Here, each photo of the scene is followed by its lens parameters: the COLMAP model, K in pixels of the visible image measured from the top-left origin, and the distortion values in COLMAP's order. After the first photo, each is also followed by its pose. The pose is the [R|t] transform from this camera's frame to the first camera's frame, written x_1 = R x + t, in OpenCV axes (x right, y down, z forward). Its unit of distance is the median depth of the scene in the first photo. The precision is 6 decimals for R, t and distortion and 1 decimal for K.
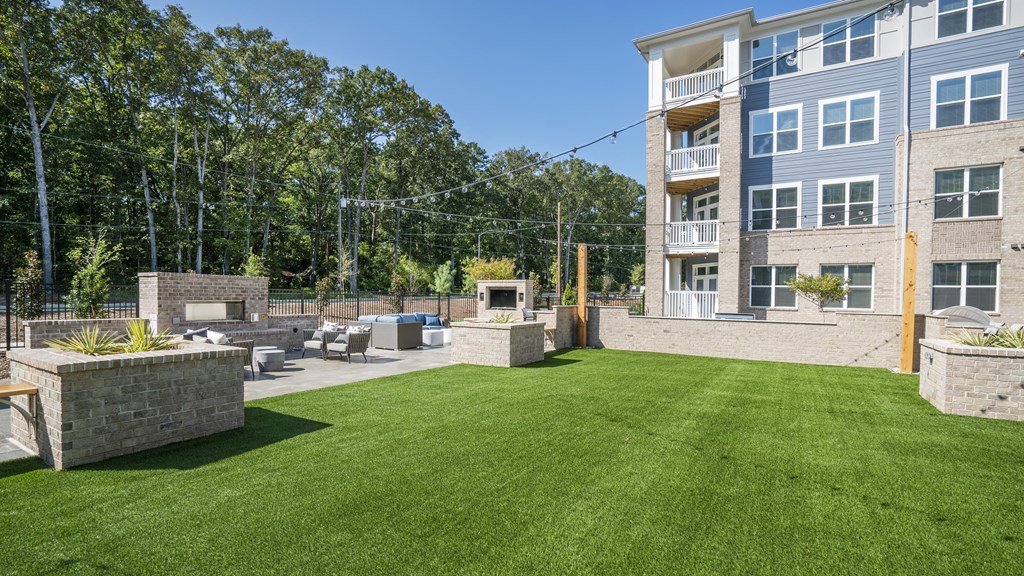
lens RADIAL K [[491.3, 0, 512.0], [0, 491.3, 288.0], [0, 0, 1]] dist [-0.048294, 0.021157]
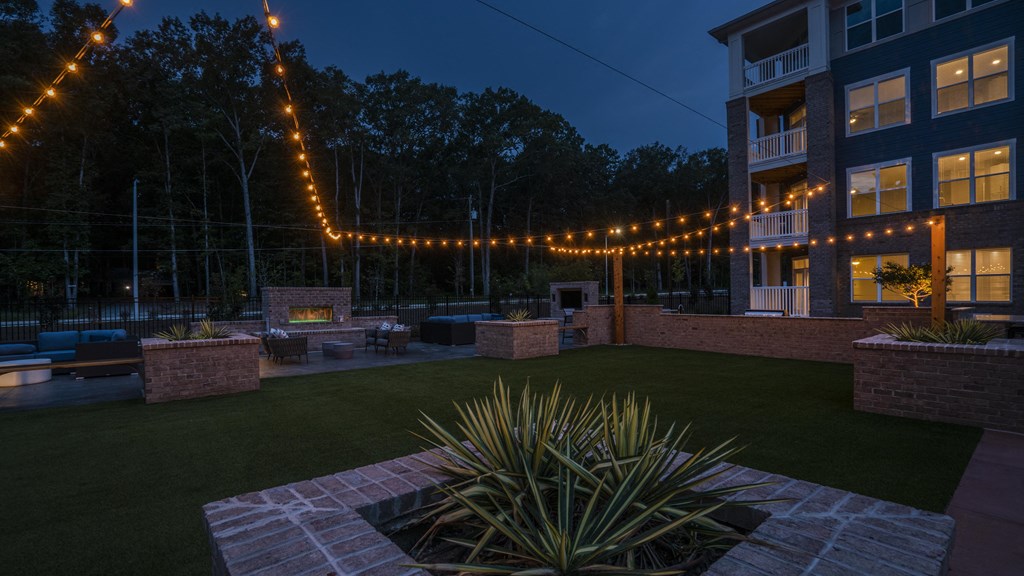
lens RADIAL K [[491.3, 0, 512.0], [0, 491.3, 288.0], [0, 0, 1]] dist [-0.048294, 0.021157]
pose [[0.946193, -0.029544, -0.322251, 0.126762], [0.029040, 0.999558, -0.006372, 0.000139], [0.322296, -0.003329, 0.946633, -0.033416]]
